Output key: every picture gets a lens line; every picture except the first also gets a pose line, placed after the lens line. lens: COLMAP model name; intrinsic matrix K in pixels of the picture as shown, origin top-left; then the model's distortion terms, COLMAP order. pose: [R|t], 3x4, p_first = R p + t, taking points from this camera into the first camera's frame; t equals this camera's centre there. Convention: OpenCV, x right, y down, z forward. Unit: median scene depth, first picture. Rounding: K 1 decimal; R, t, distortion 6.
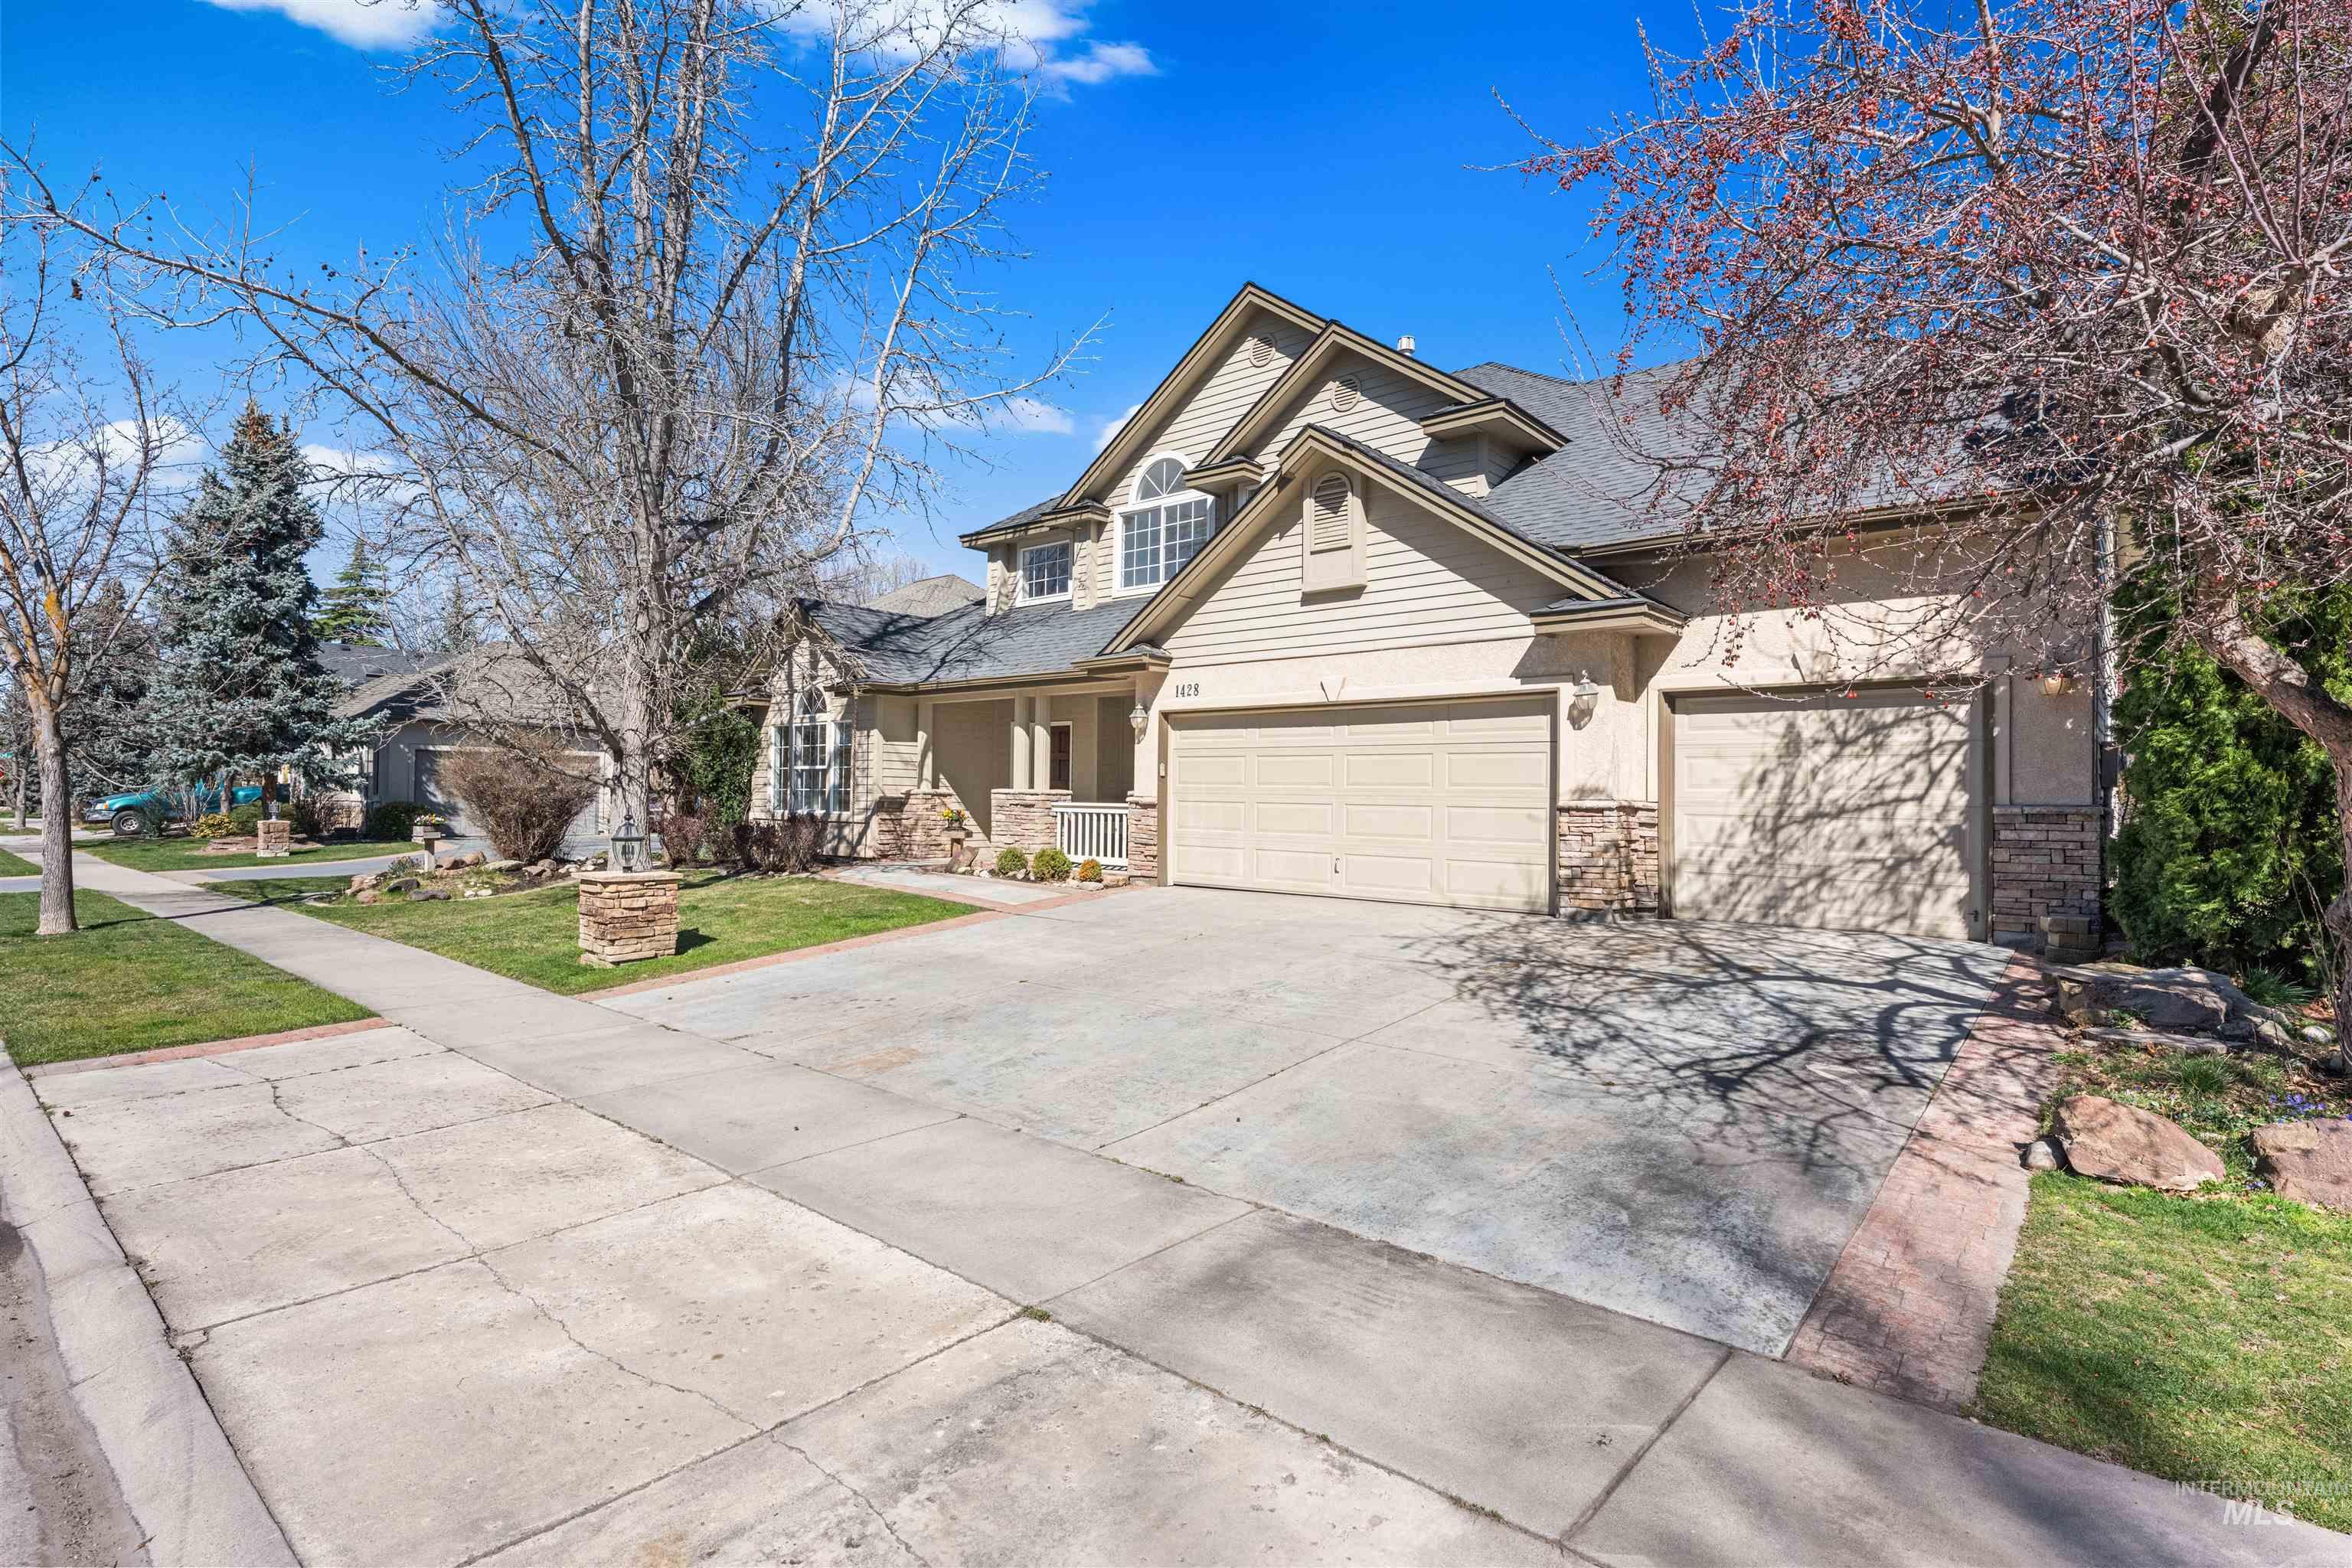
lens RADIAL K [[1127.9, 0, 1189.6], [0, 1127.9, 780.3], [0, 0, 1]] dist [-0.002672, 0.000034]
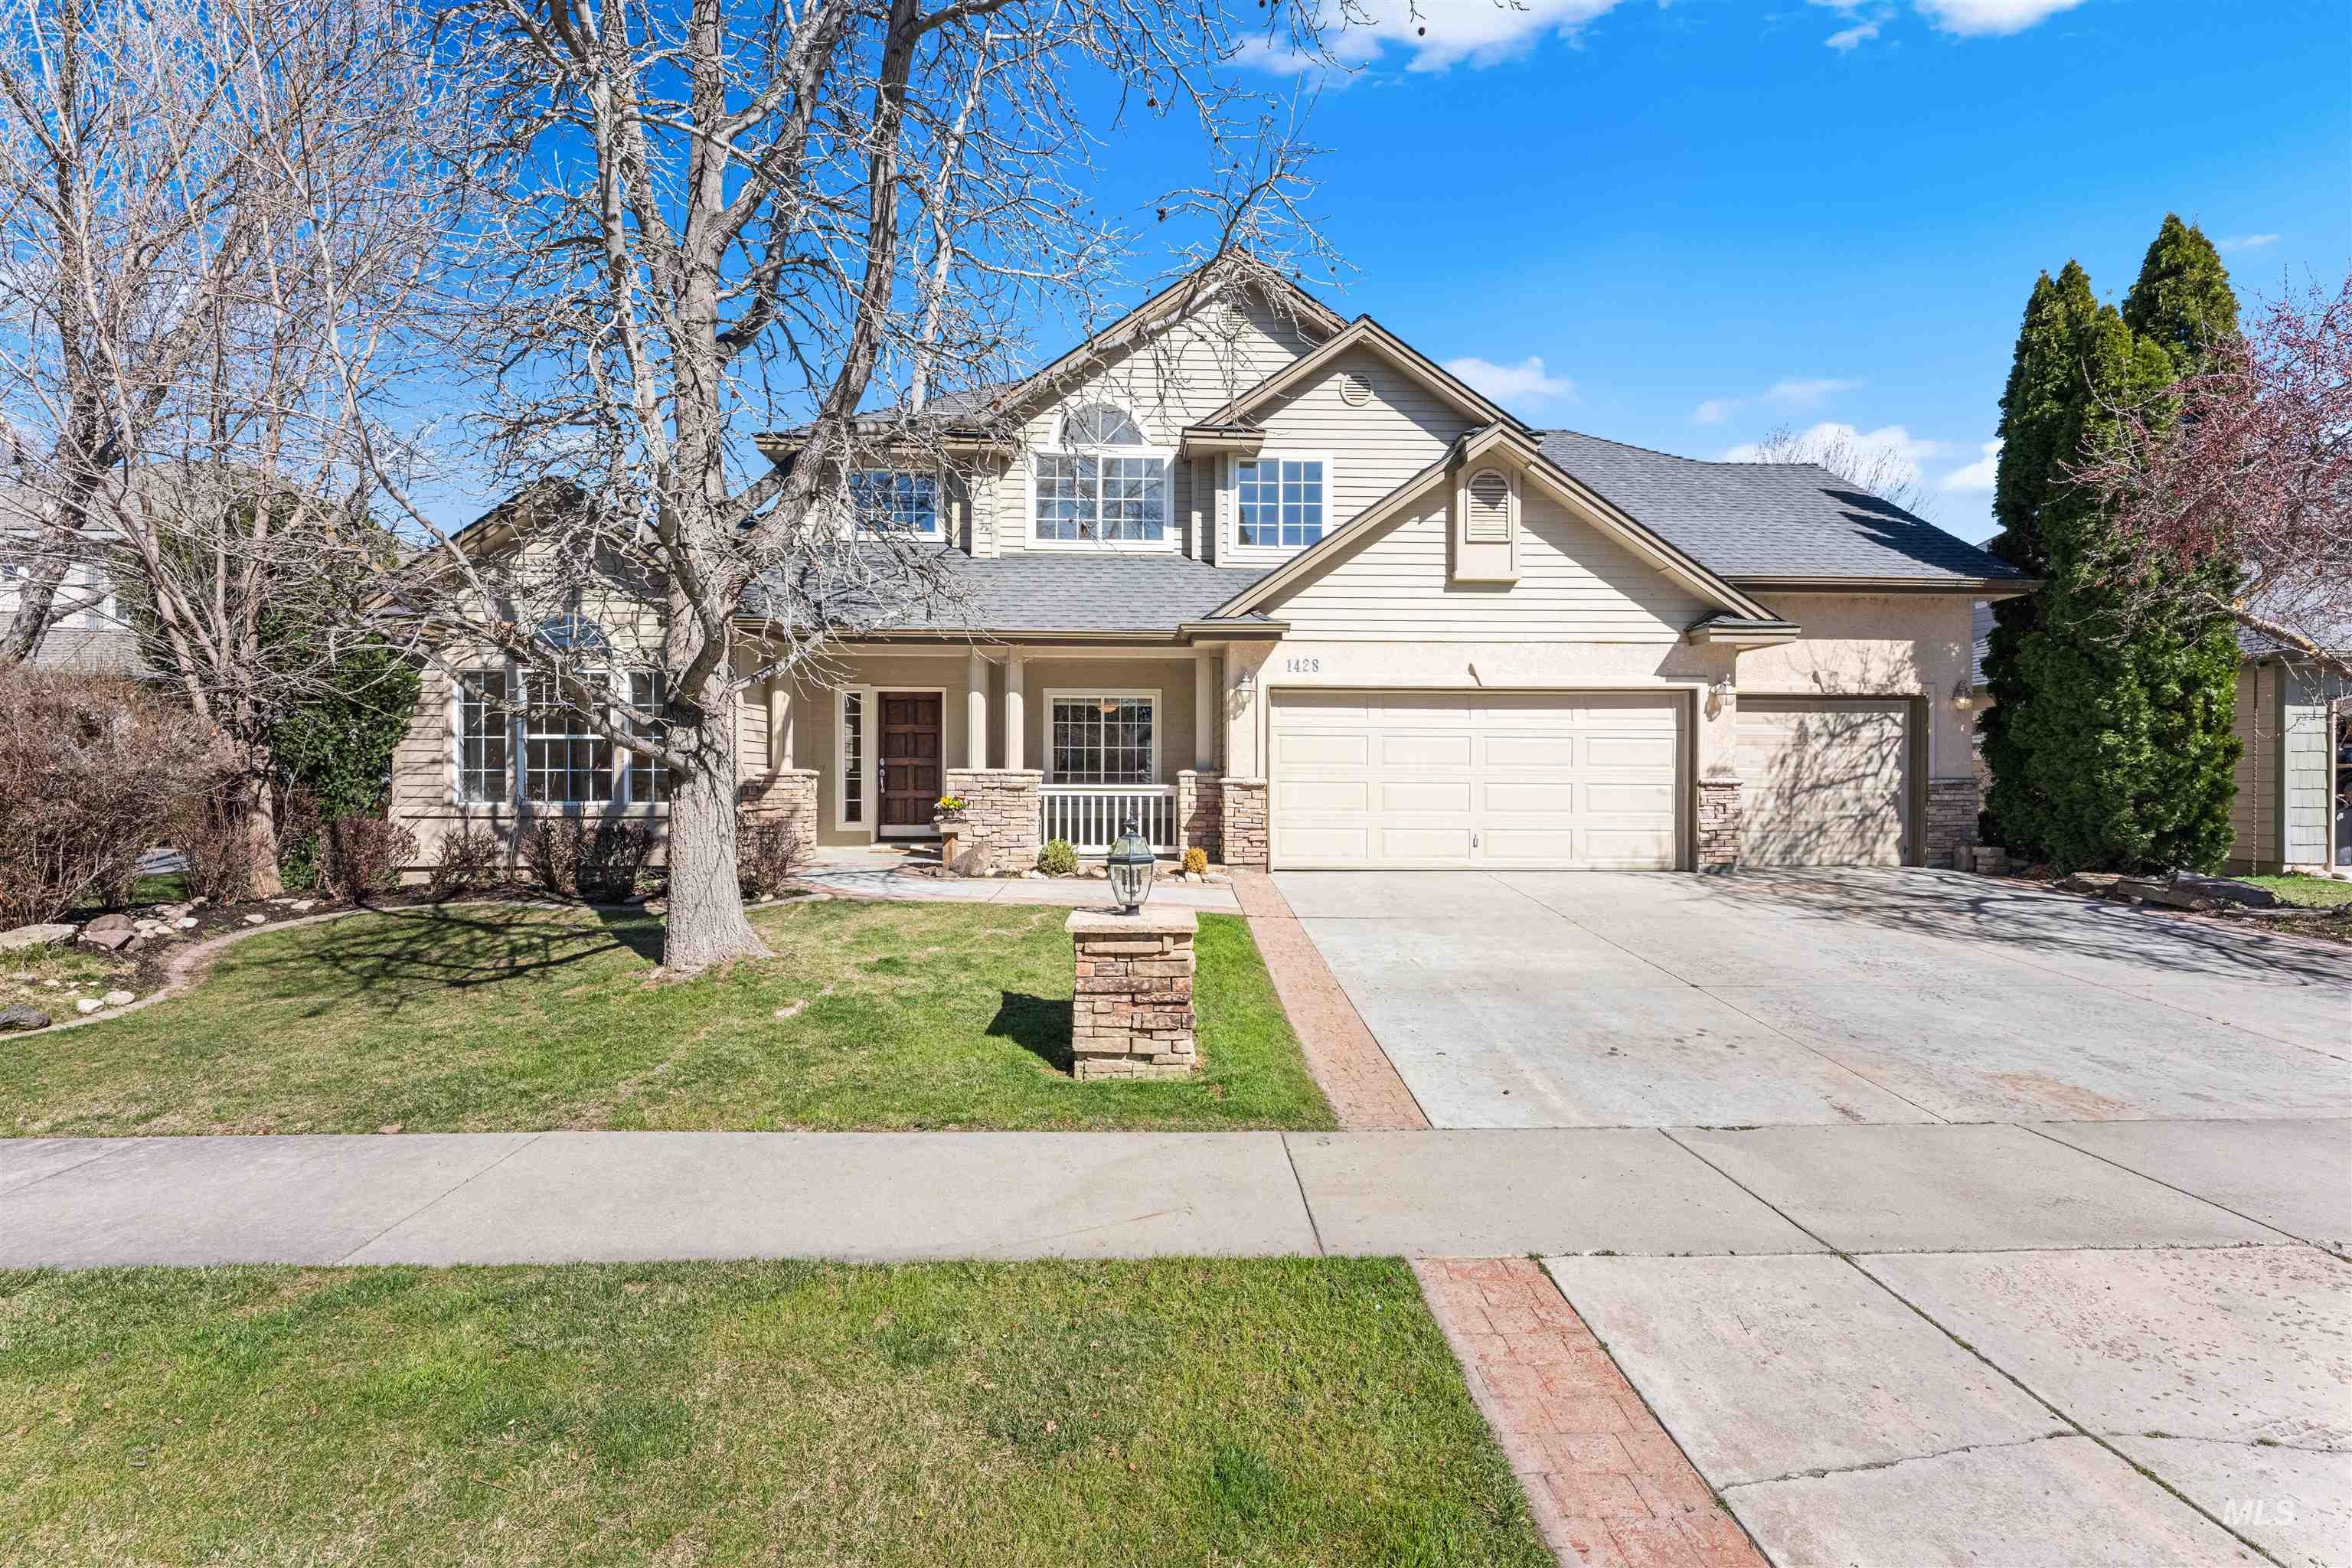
lens RADIAL K [[976.3, 0, 1183.0], [0, 976.3, 786.8], [0, 0, 1]] dist [-0.002327, 0.000148]
pose [[0.736838, -0.016129, 0.675876, -0.841683], [-0.004525, 0.999575, 0.028786, -0.000367], [-0.676054, -0.024269, 0.736453, 0.612725]]
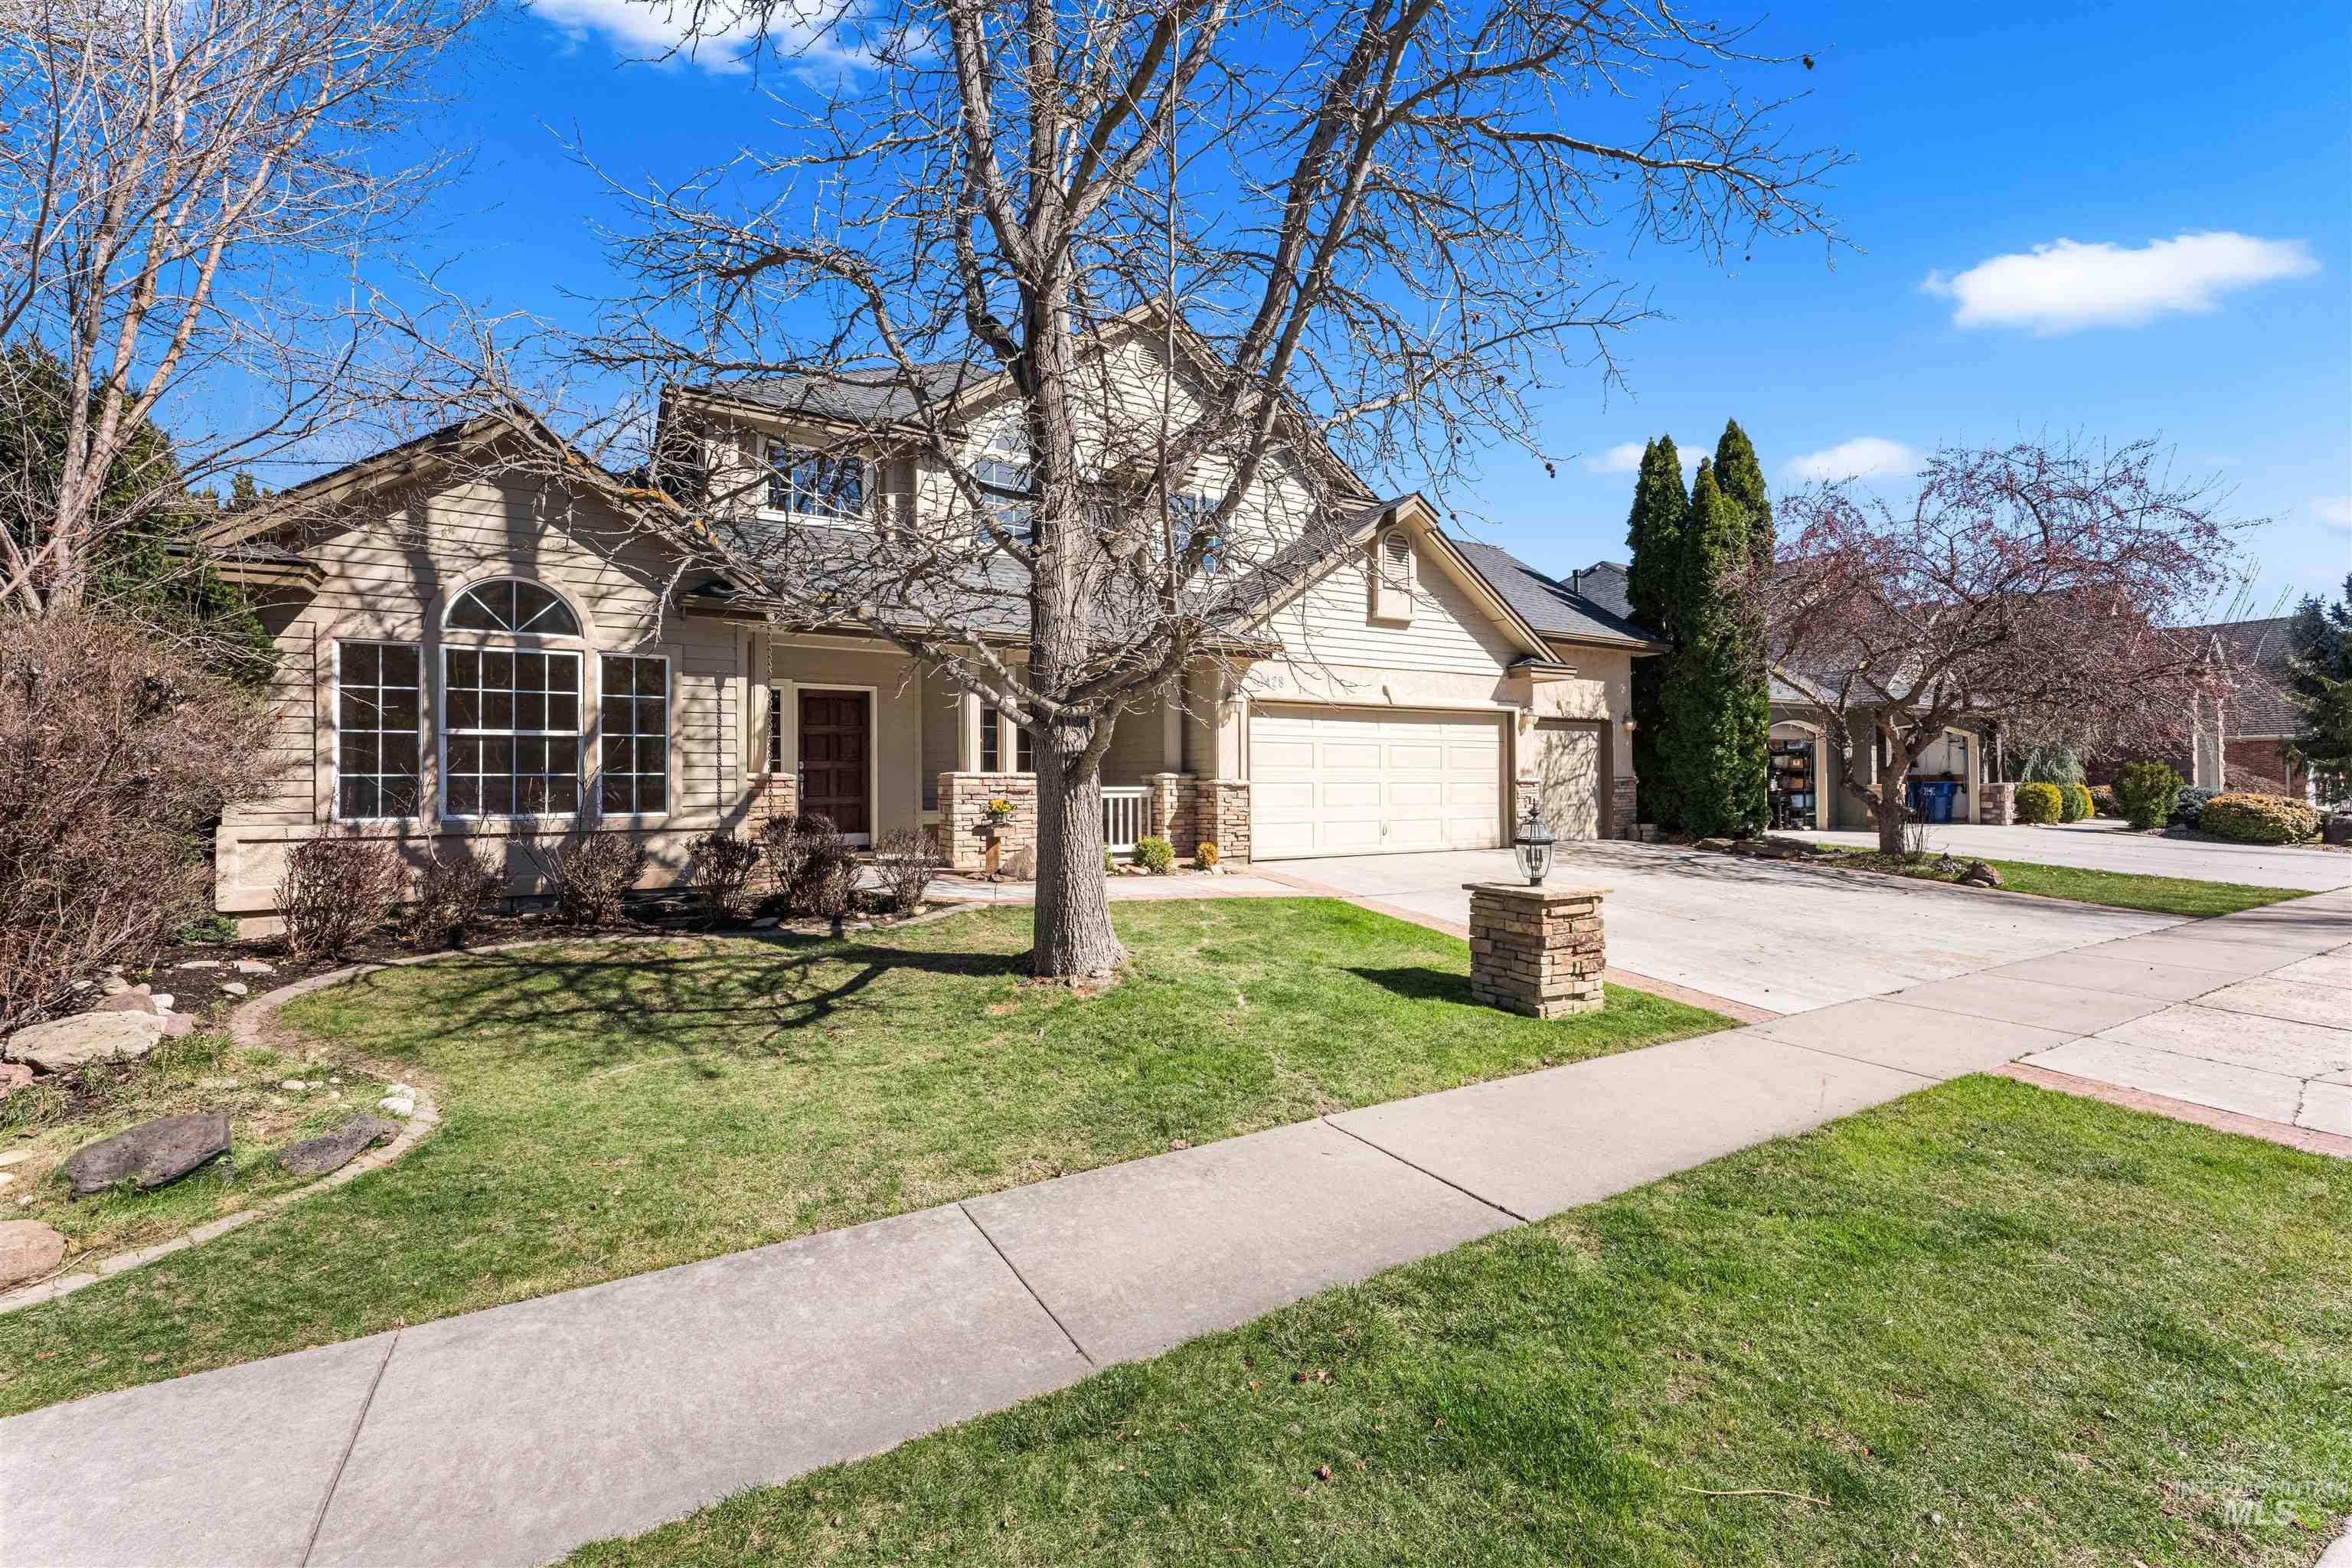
lens RADIAL K [[944.8, 0, 1172.4], [0, 944.8, 778.3], [0, 0, 1]] dist [0.000715, -0.001057]
pose [[0.340226, -0.009042, 0.940300, -1.188855], [-0.005460, 0.999918, 0.011591, 0.005781], [-0.940328, -0.009078, 0.340148, 1.035653]]
